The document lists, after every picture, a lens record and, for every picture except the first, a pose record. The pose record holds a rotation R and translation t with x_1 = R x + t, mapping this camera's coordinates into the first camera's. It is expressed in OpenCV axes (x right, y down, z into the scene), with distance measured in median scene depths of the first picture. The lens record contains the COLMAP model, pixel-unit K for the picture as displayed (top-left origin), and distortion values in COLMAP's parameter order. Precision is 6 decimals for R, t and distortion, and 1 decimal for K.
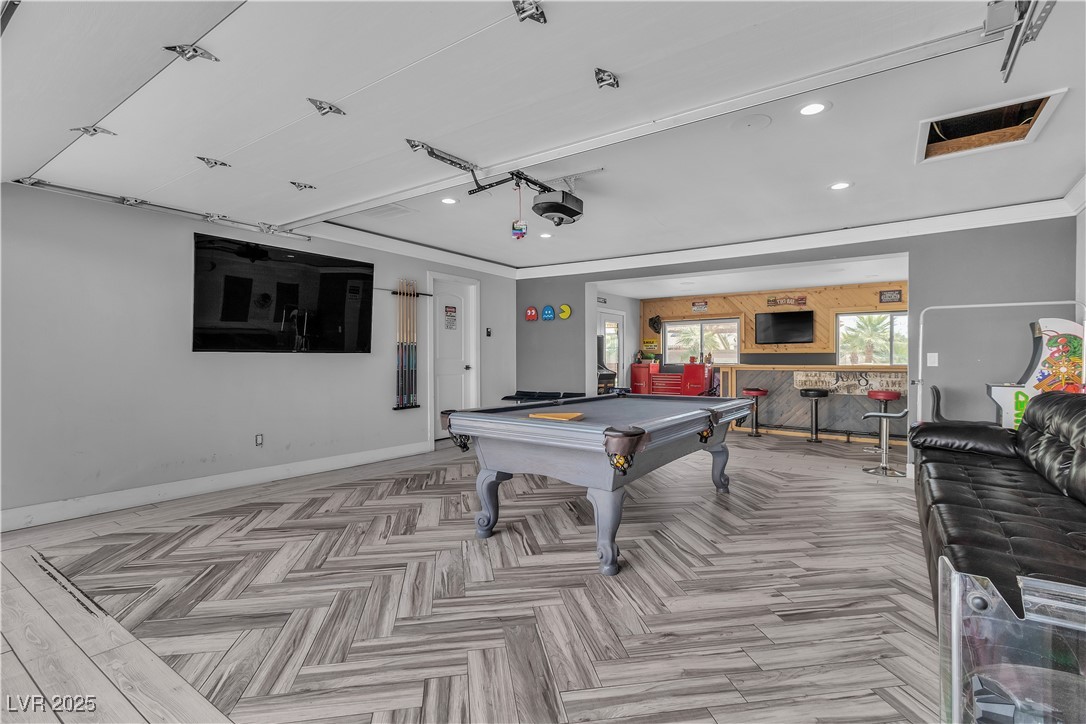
lens RADIAL K [[507.0, 0, 549.3], [0, 507.0, 359.6], [0, 0, 1]] dist [0.000028, 0.002681]
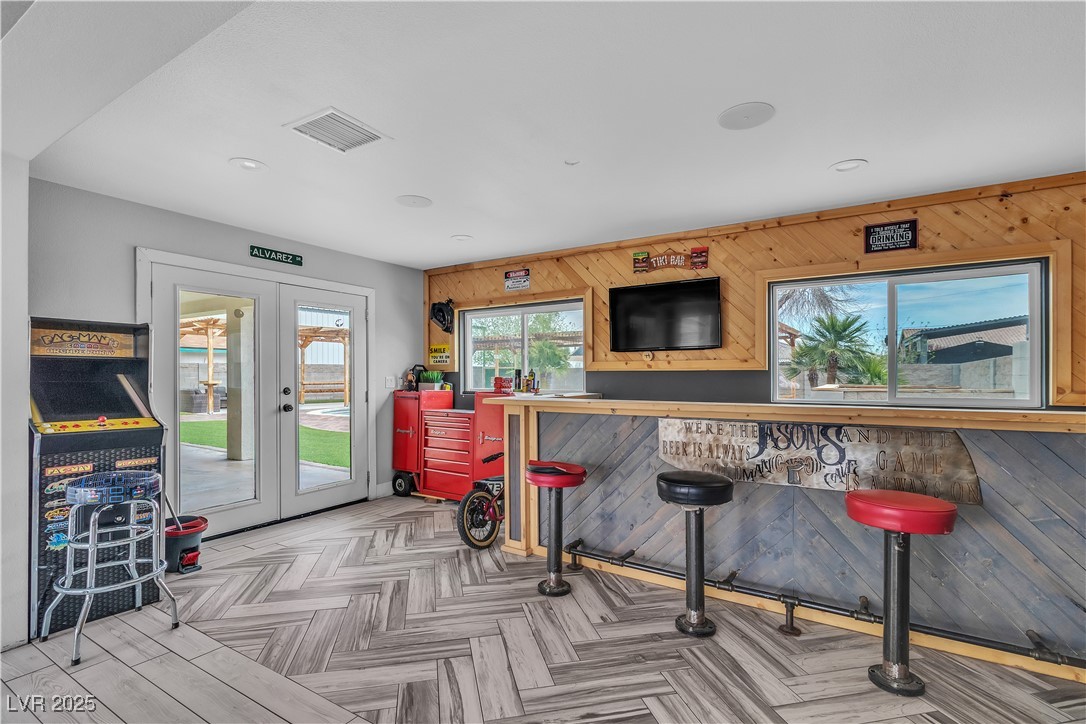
lens RADIAL K [[507.0, 0, 548.4], [0, 507.0, 373.3], [0, 0, 1]] dist [0.000028, 0.002681]
pose [[0.998327, -0.001091, 0.057809, 0.373660], [0.001321, 0.999991, -0.003945, -0.009889], [-0.057804, 0.004015, 0.998320, 0.611970]]
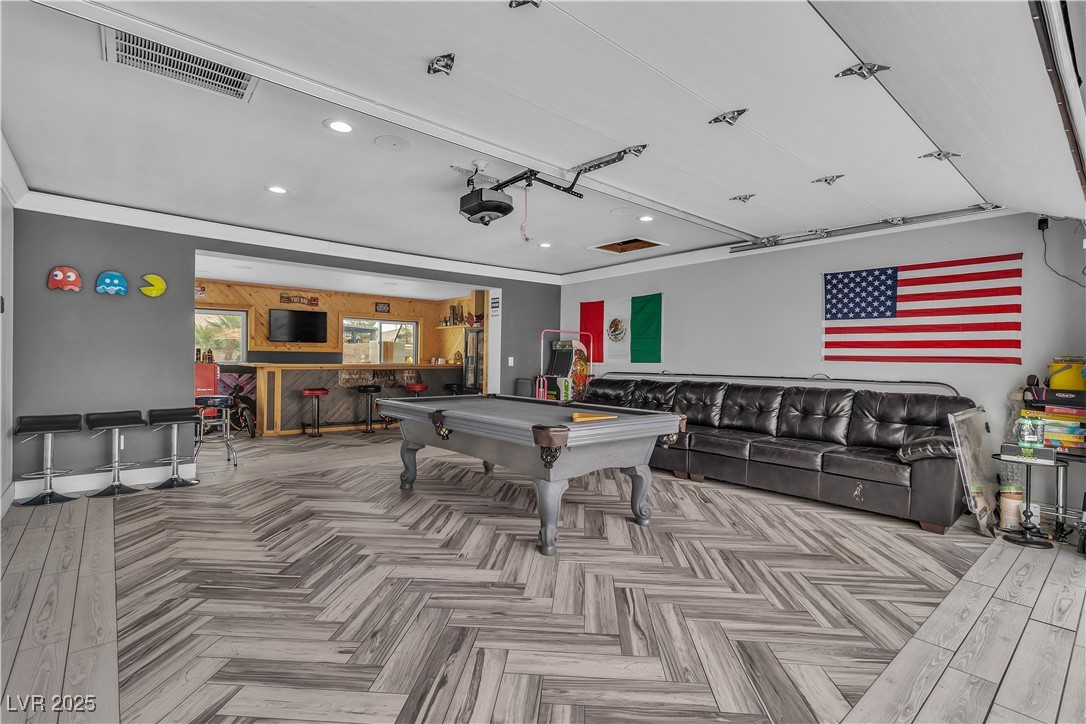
lens RADIAL K [[507.0, 0, 542.7], [0, 507.0, 359.1], [0, 0, 1]] dist [0.000028, 0.002681]
pose [[0.250544, 0.001651, 0.968104, -0.434551], [-0.013038, 0.999914, 0.001669, -0.006666], [-0.968017, -0.013040, 0.250544, 0.321076]]
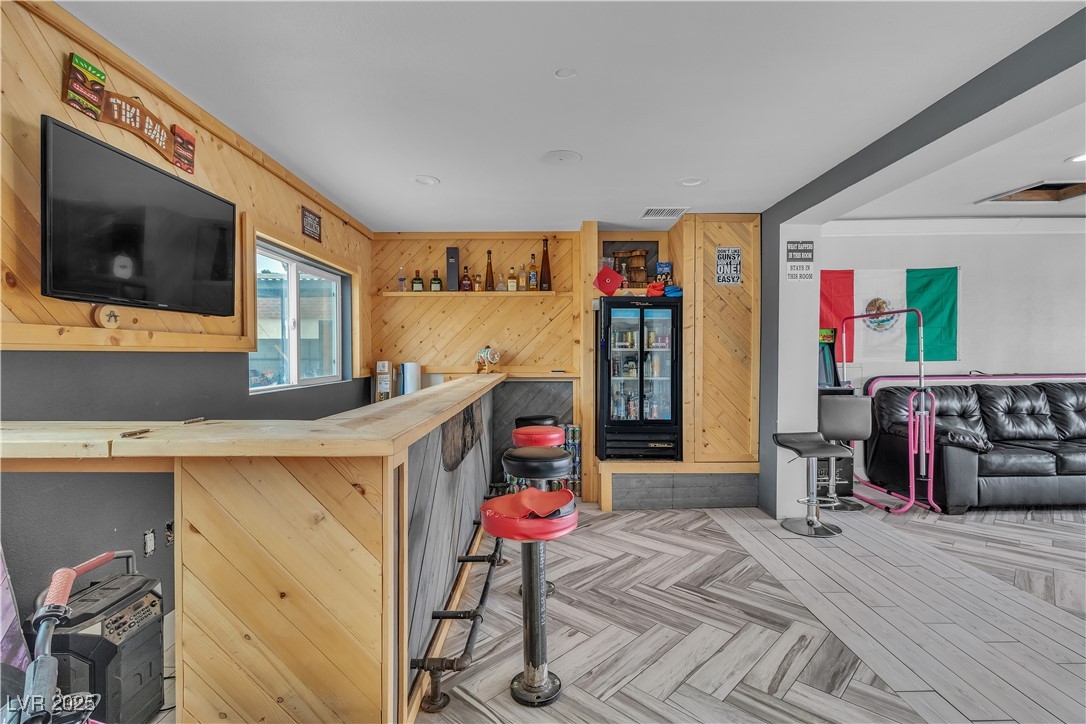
lens RADIAL K [[507.0, 0, 542.7], [0, 507.0, 365.1], [0, 0, 1]] dist [0.000028, 0.002681]
pose [[-0.574975, -0.015504, 0.818024, 0.201886], [0.004404, 0.999747, 0.022044, -0.012501], [-0.818159, 0.016277, -0.574762, 1.120084]]
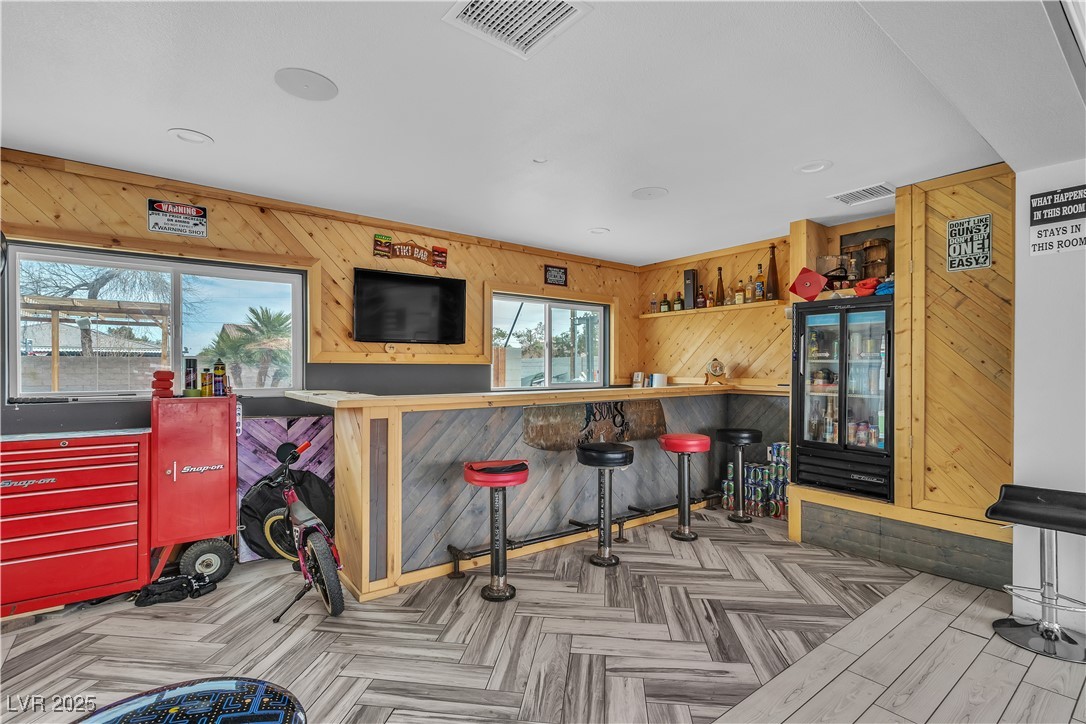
lens RADIAL K [[507.0, 0, 542.3], [0, 507.0, 369.6], [0, 0, 1]] dist [0.000028, 0.002681]
pose [[0.299469, -0.001490, 0.954105, 0.070043], [-0.000903, 0.999998, 0.001845, -0.009769], [-0.954106, -0.001414, 0.299467, 0.850556]]
